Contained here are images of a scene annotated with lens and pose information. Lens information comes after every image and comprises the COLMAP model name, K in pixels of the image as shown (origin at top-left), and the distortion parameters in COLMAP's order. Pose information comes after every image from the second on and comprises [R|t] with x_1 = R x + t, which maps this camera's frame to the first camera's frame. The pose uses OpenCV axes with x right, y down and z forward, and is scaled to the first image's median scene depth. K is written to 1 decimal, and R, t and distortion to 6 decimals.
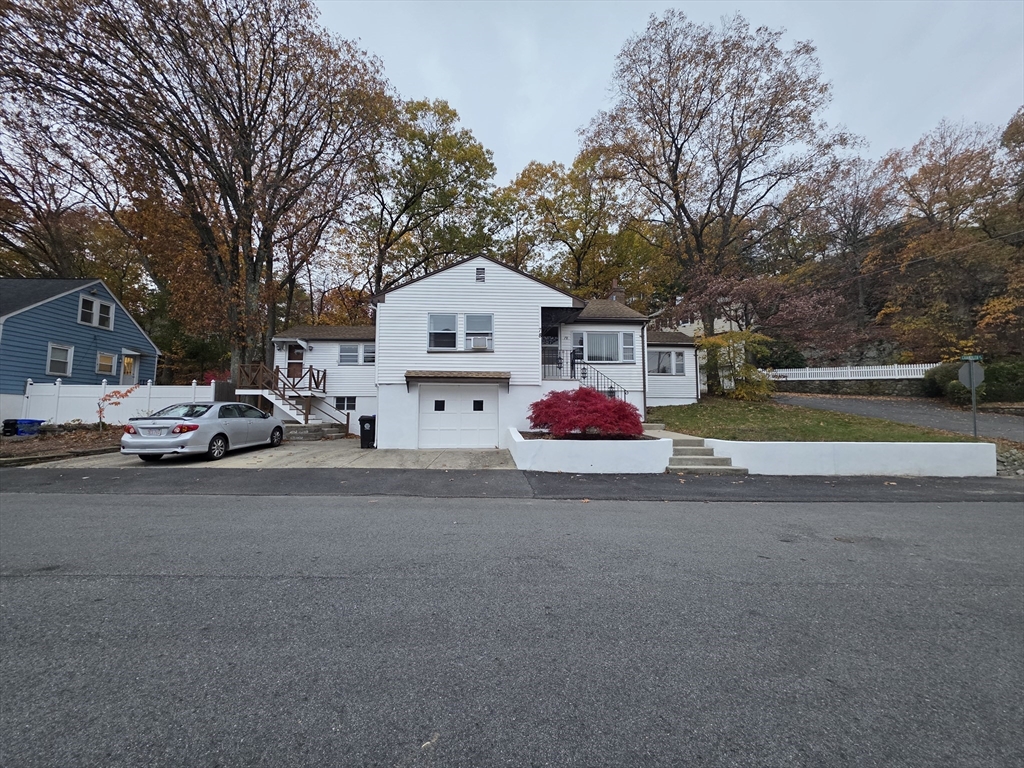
lens RADIAL K [[409.2, 0, 511.1], [0, 409.2, 380.8], [0, 0, 1]] dist [-0.001582, -0.000405]
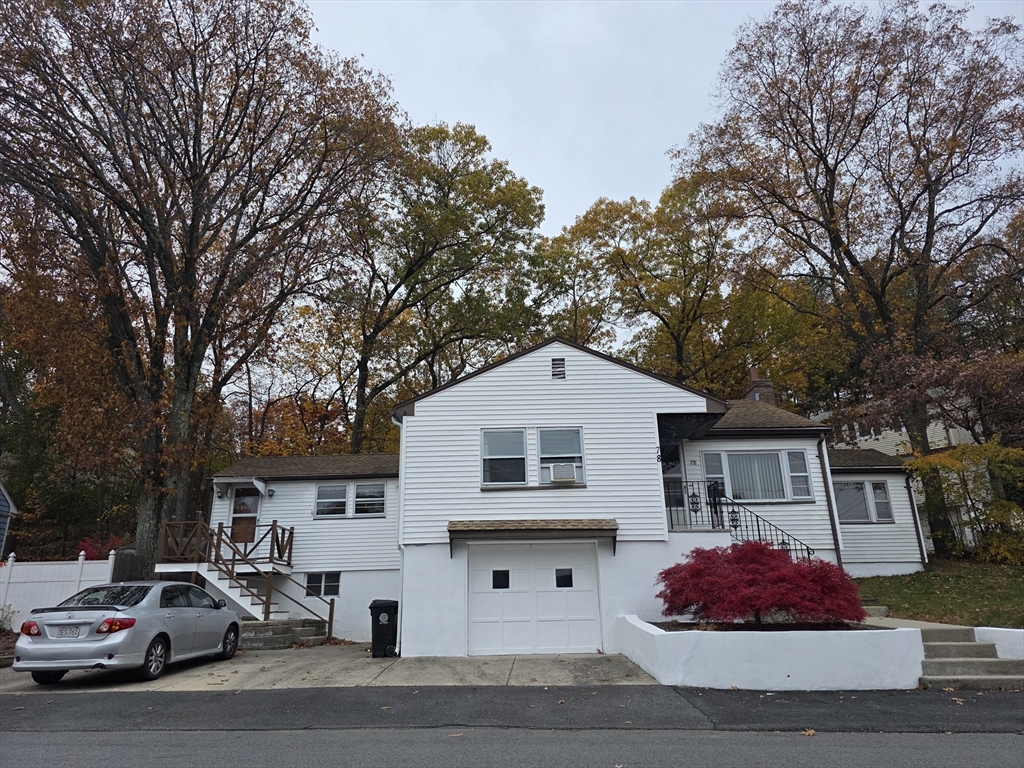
lens RADIAL K [[690.9, 0, 512.0], [0, 690.9, 384.0], [0, 0, 1]] dist [0.063988, -0.060158]
pose [[0.998239, -0.036733, -0.046584, -0.072624], [0.025166, 0.973290, -0.228195, 0.010265], [0.053722, 0.226620, 0.972500, -0.047853]]
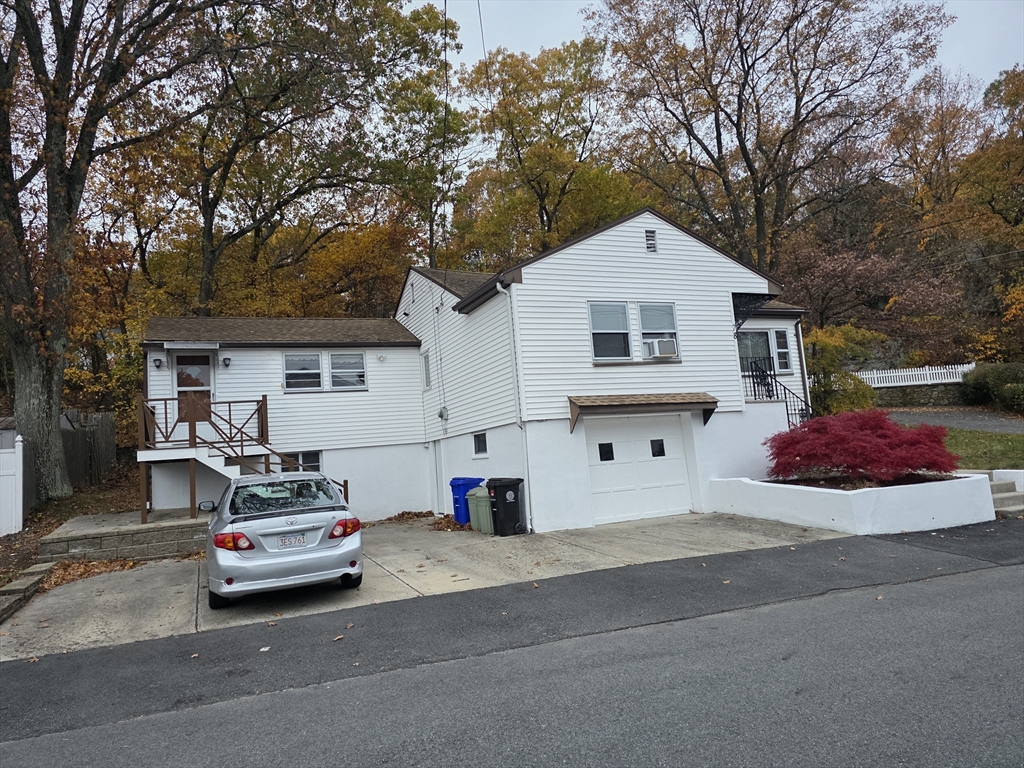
lens RADIAL K [[690.9, 0, 512.0], [0, 690.9, 384.0], [0, 0, 1]] dist [0.063988, -0.060158]
pose [[0.931688, -0.033137, 0.361744, -0.494033], [0.044456, 0.998746, -0.023010, -0.017008], [-0.360528, 0.037520, 0.931993, 0.061790]]
